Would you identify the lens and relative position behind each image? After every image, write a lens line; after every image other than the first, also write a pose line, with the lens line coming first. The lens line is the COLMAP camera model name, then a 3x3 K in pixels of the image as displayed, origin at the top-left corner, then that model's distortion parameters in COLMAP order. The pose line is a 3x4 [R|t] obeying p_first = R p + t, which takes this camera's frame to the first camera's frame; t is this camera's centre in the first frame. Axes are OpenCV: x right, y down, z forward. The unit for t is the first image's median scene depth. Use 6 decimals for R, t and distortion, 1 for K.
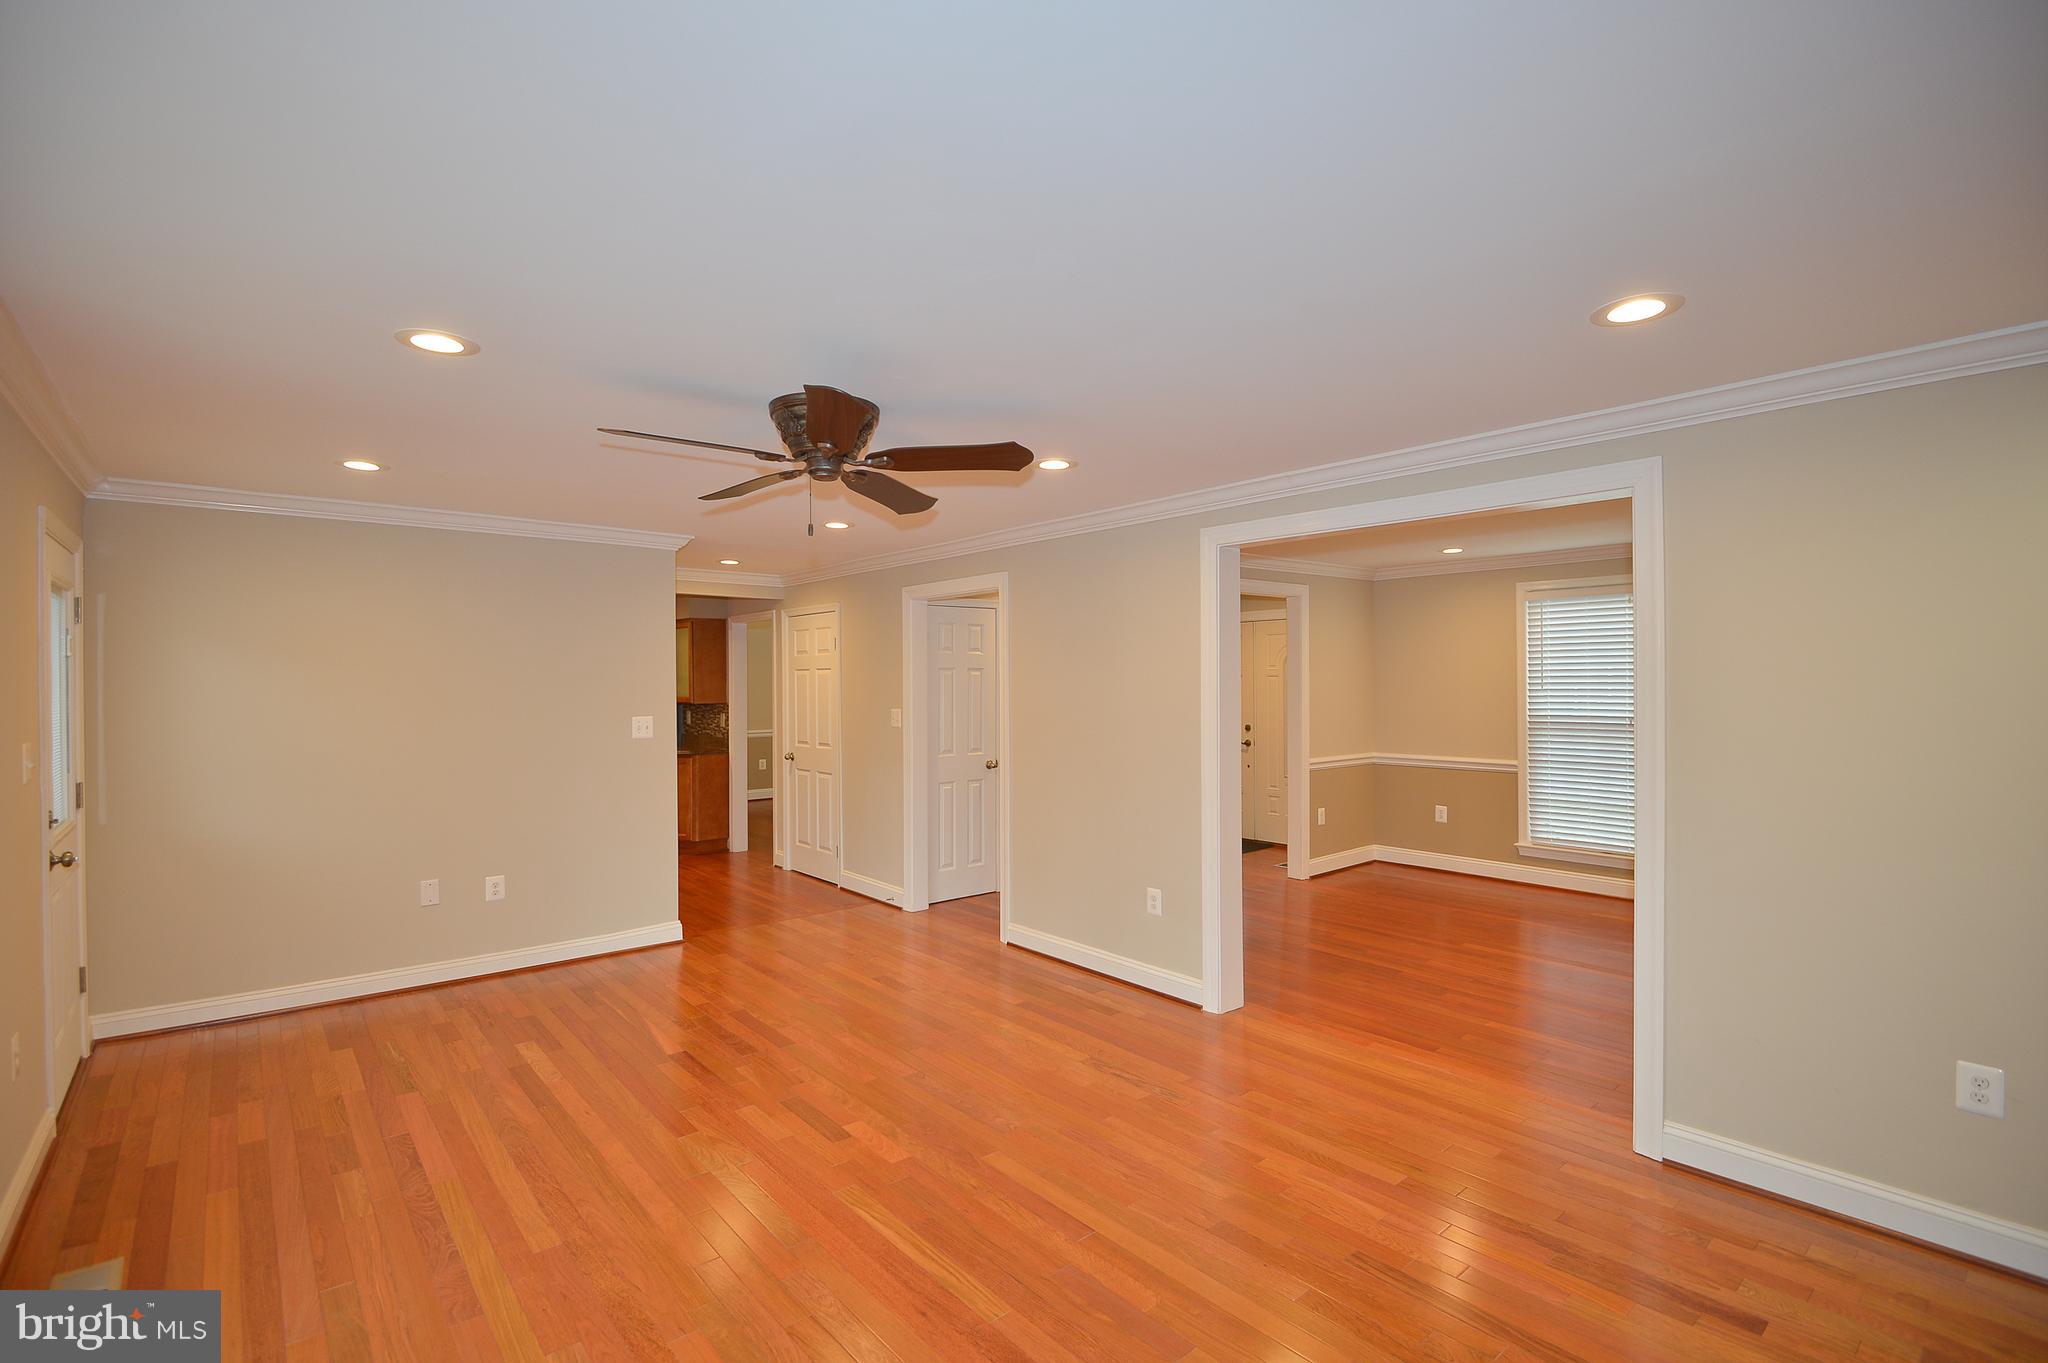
lens RADIAL K [[936.9, 0, 1024.0], [0, 936.9, 681.5], [0, 0, 1]] dist [-0.002420, -0.013117]
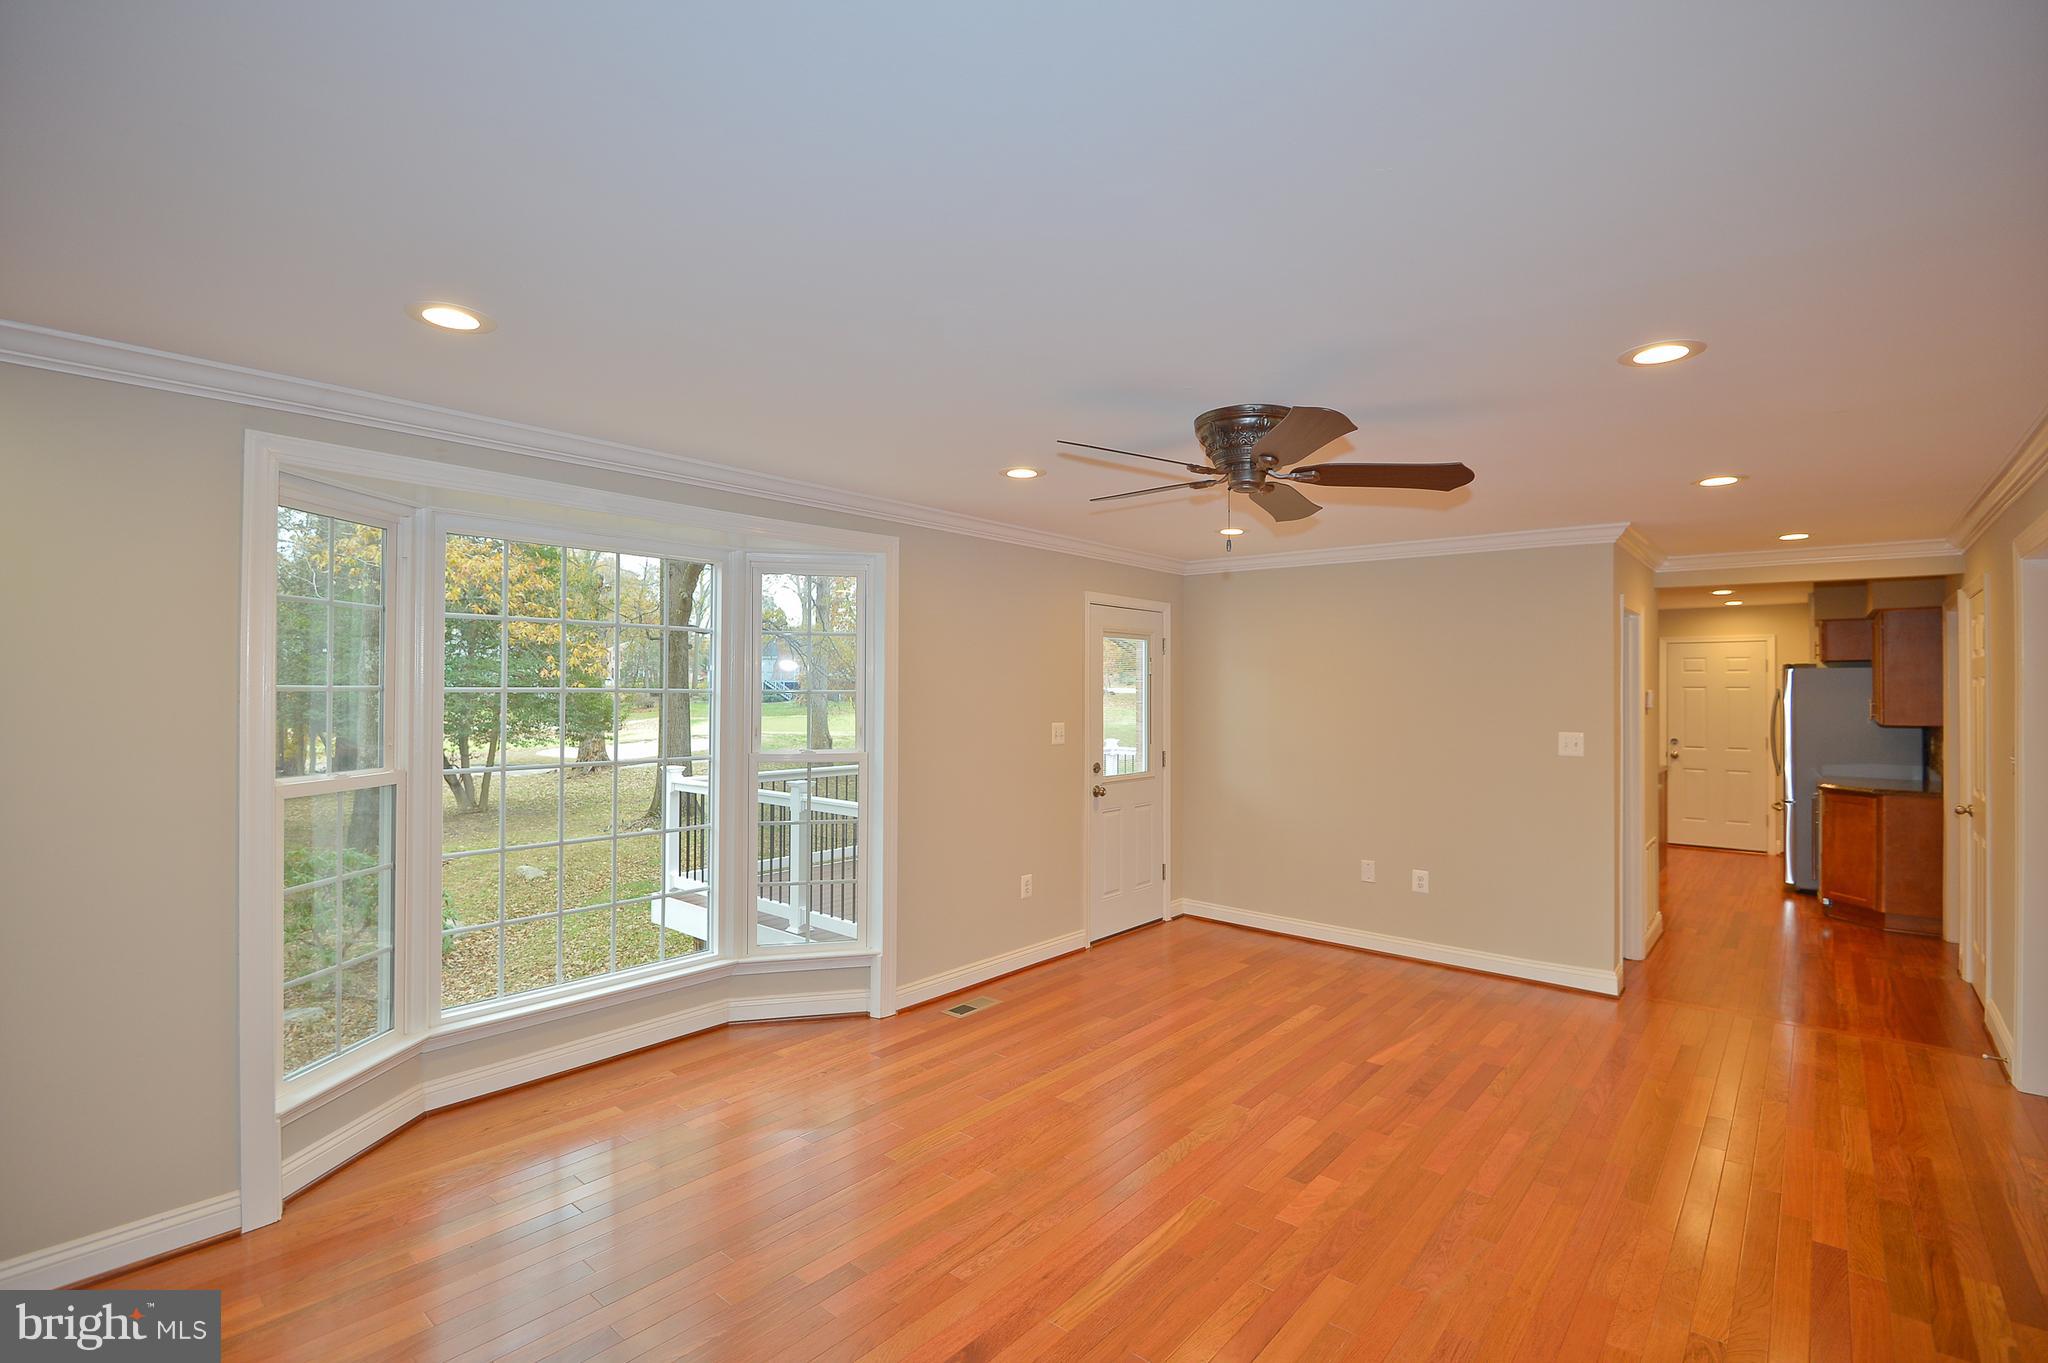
lens RADIAL K [[936.9, 0, 1024.0], [0, 936.9, 681.5], [0, 0, 1]] dist [-0.002420, -0.013117]
pose [[0.160219, -0.002326, -0.987079, 0.582102], [-0.007912, 0.999962, -0.003641, -0.006441], [0.987050, 0.008393, 0.160194, 0.482642]]
